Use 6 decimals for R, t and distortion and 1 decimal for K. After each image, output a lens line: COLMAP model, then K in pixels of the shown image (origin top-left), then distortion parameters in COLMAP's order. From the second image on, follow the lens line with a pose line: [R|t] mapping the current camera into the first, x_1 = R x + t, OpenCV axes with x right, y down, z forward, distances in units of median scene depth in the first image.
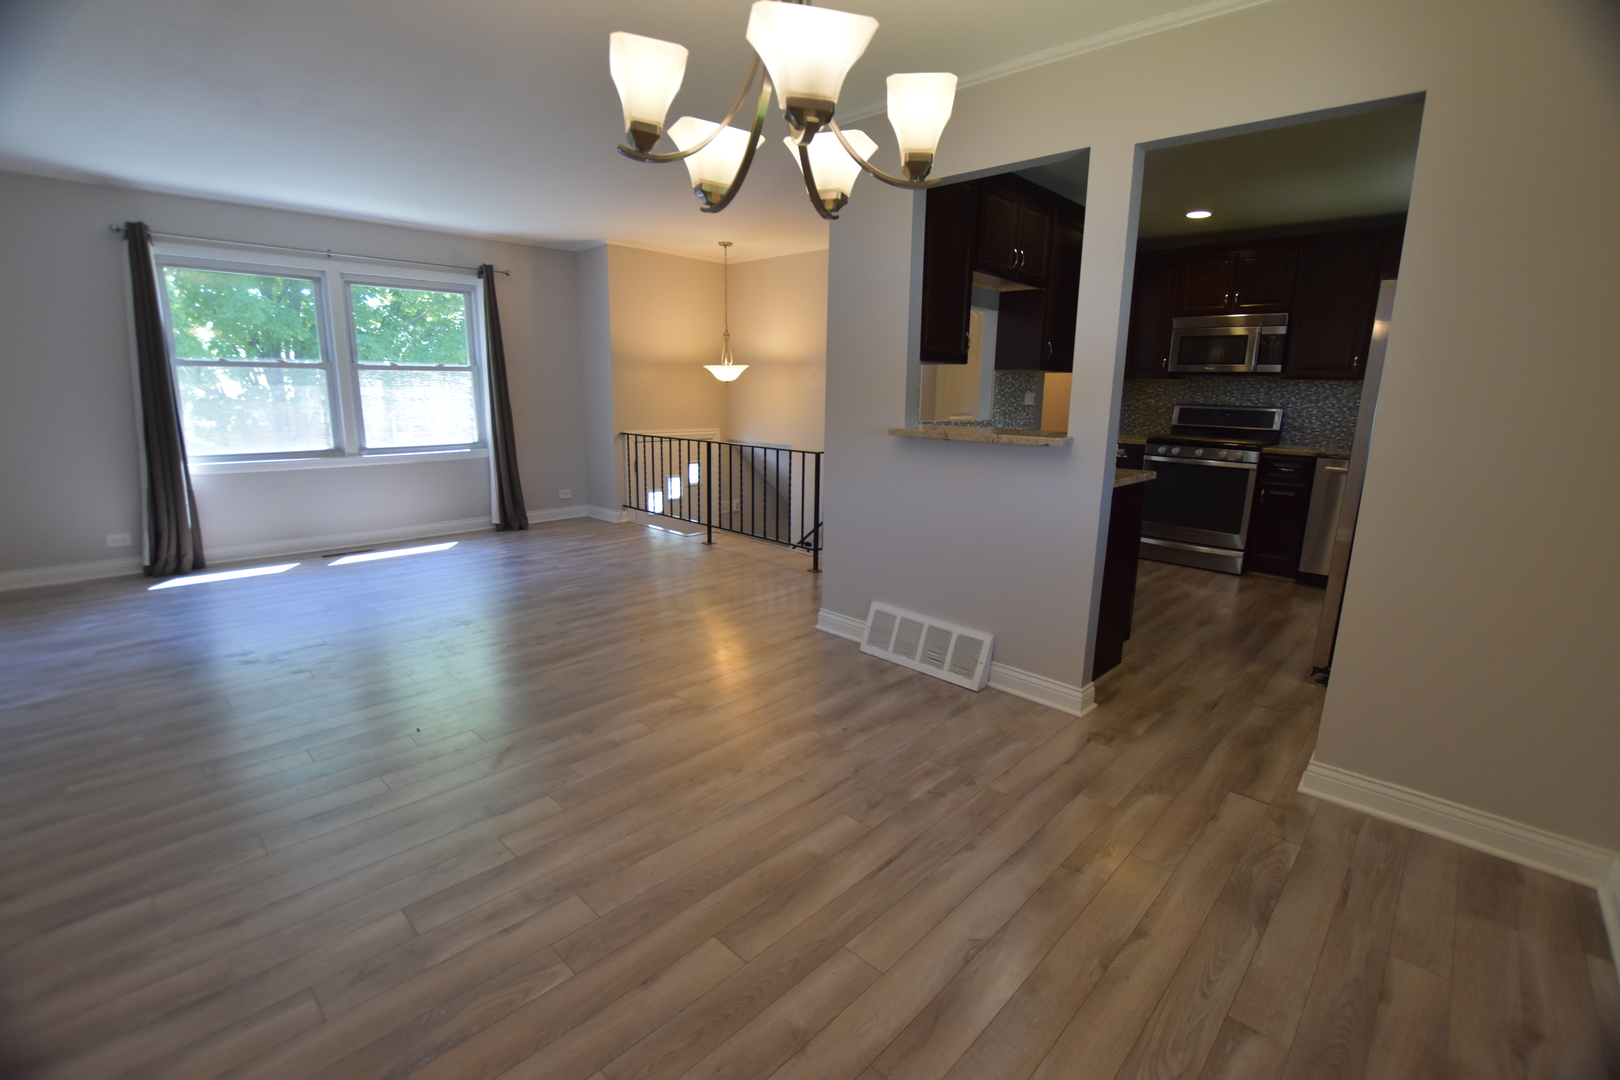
lens RADIAL K [[708.4, 0, 815.0], [0, 708.4, 541.6], [0, 0, 1]] dist [-0.031932, 0.000047]
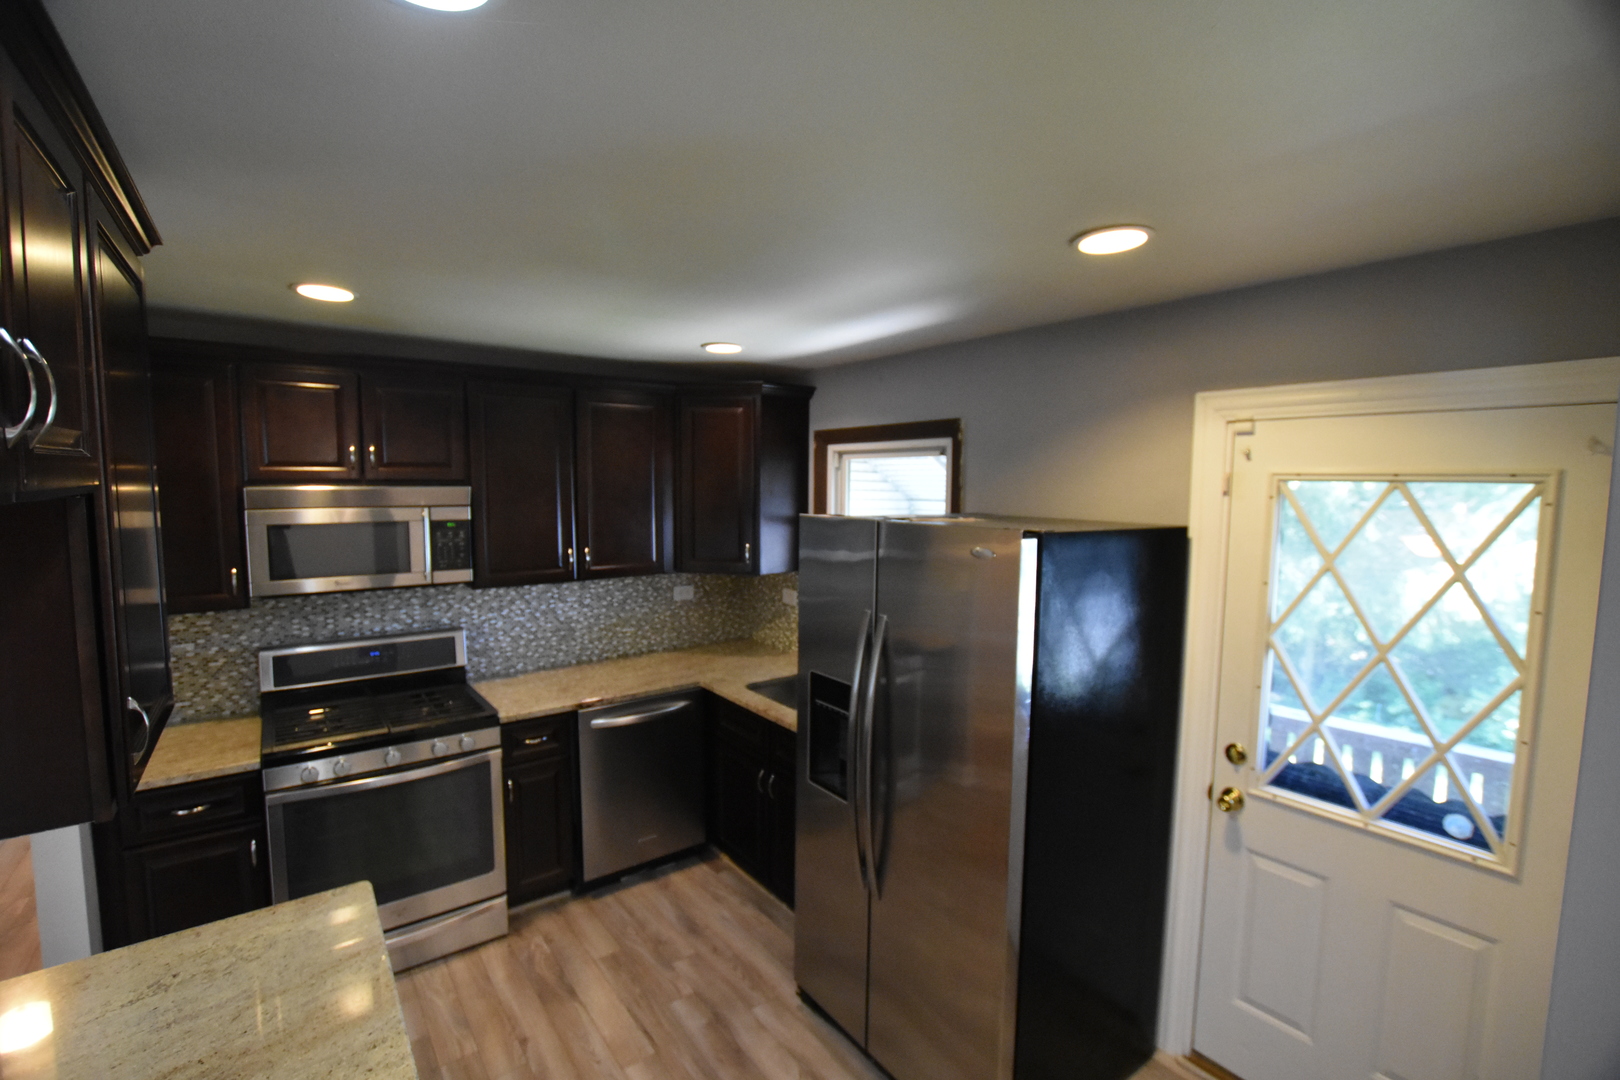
lens RADIAL K [[708.4, 0, 815.0], [0, 708.4, 541.6], [0, 0, 1]] dist [-0.031932, 0.000047]
pose [[0.158202, -0.099712, 0.982359, 0.115979], [0.208456, 0.975837, 0.065479, -0.246242], [-0.965152, 0.194420, 0.175165, 0.581876]]
